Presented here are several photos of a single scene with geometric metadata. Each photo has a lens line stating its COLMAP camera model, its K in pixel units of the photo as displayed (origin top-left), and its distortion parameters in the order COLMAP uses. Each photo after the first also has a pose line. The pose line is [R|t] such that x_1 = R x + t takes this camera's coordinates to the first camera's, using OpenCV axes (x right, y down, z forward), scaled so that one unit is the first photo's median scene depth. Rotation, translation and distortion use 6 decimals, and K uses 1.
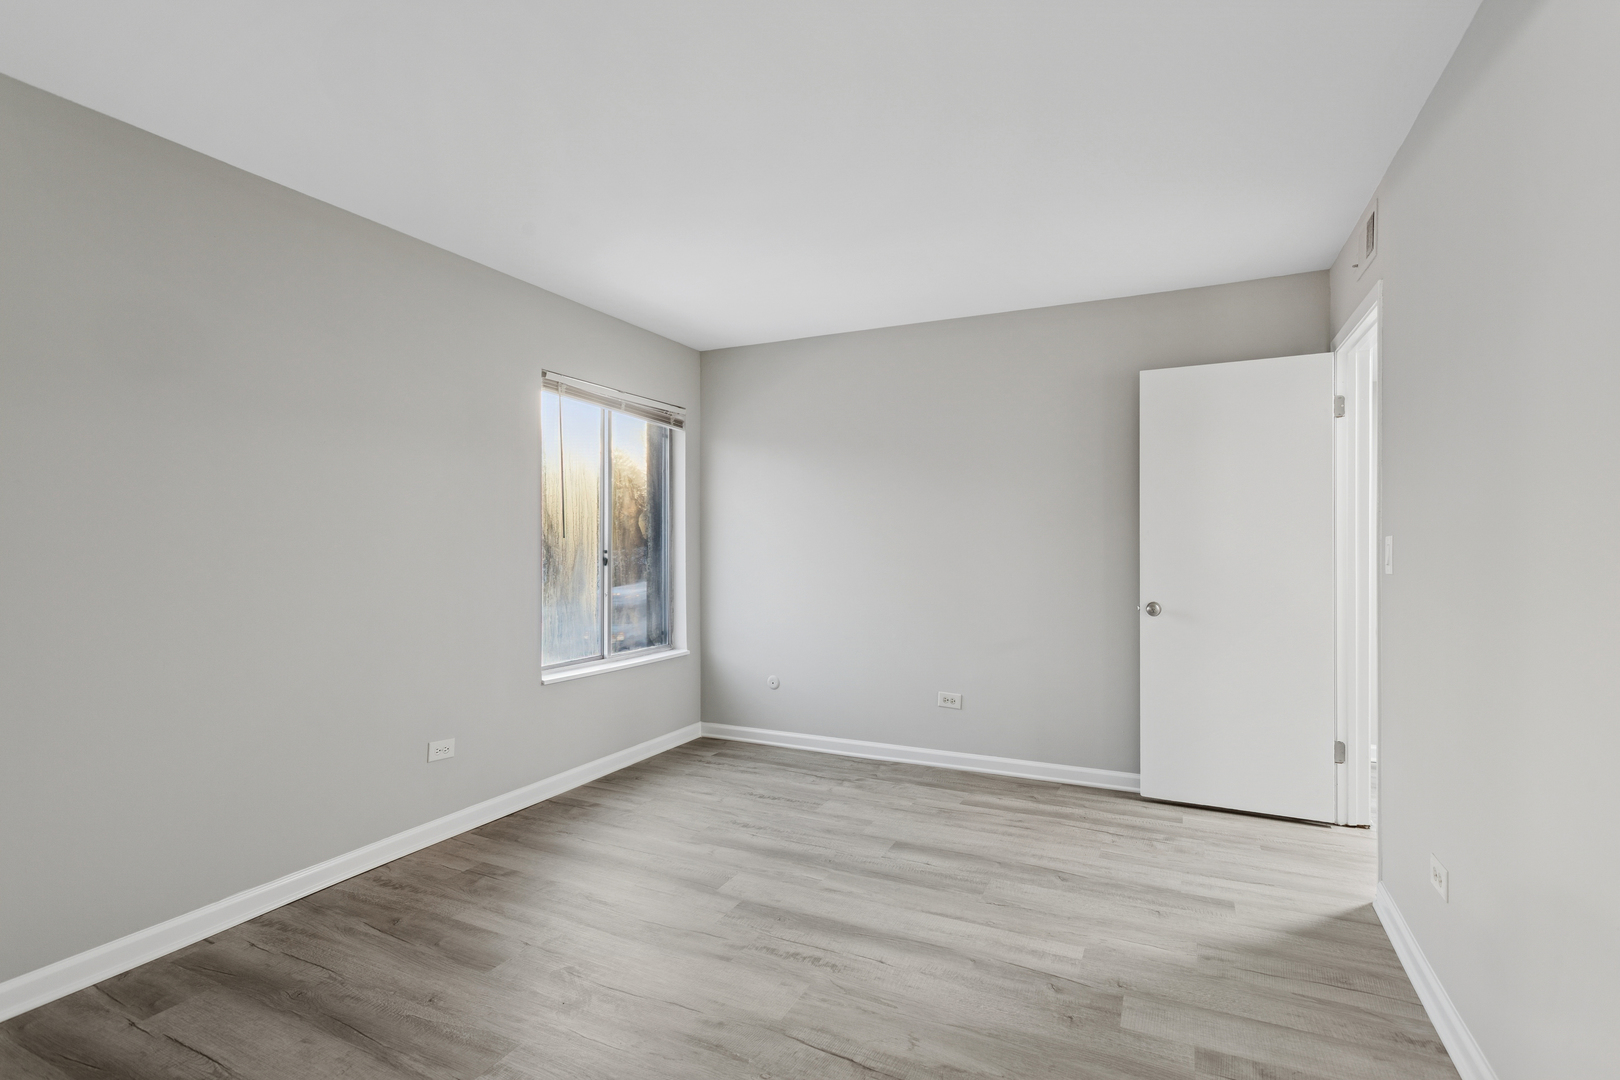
lens RADIAL K [[764.1, 0, 804.5], [0, 764.1, 541.8], [0, 0, 1]] dist [-0.000719, 0.000337]
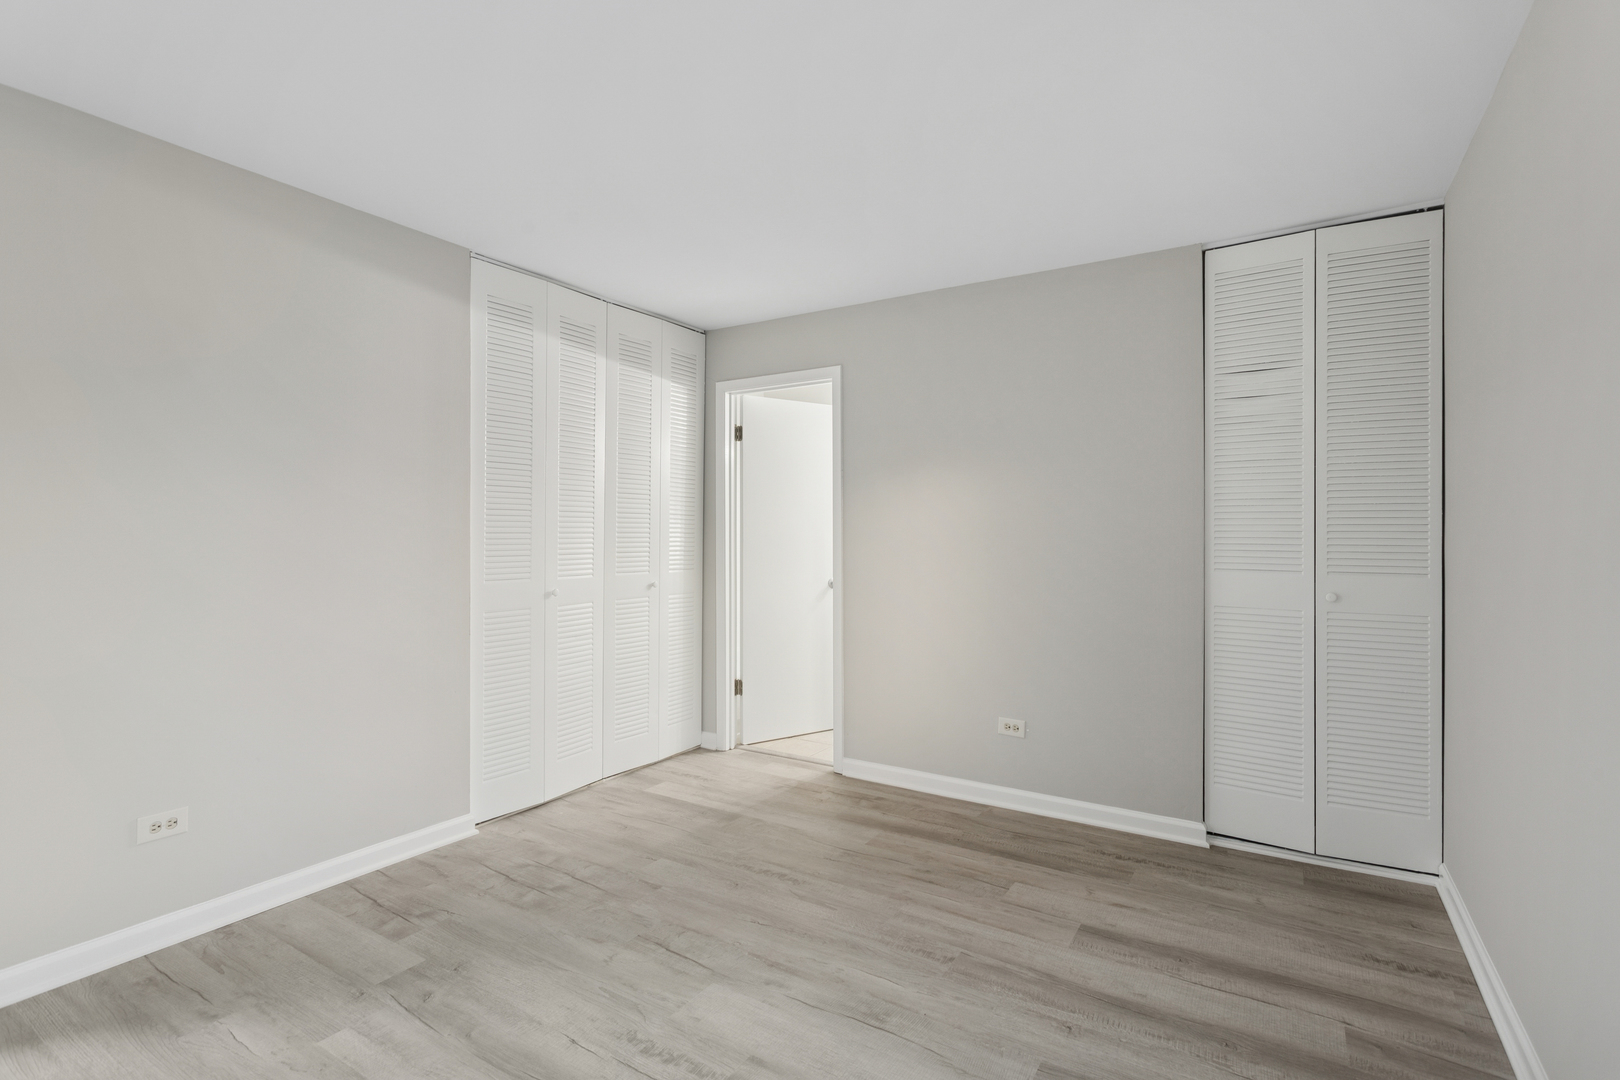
lens RADIAL K [[764.1, 0, 804.5], [0, 764.1, 541.8], [0, 0, 1]] dist [-0.000719, 0.000337]
pose [[-0.994339, -0.002735, 0.106223, -0.269321], [-0.001628, 0.999943, 0.010508, -0.010860], [-0.106246, 0.010275, -0.994287, 2.022341]]
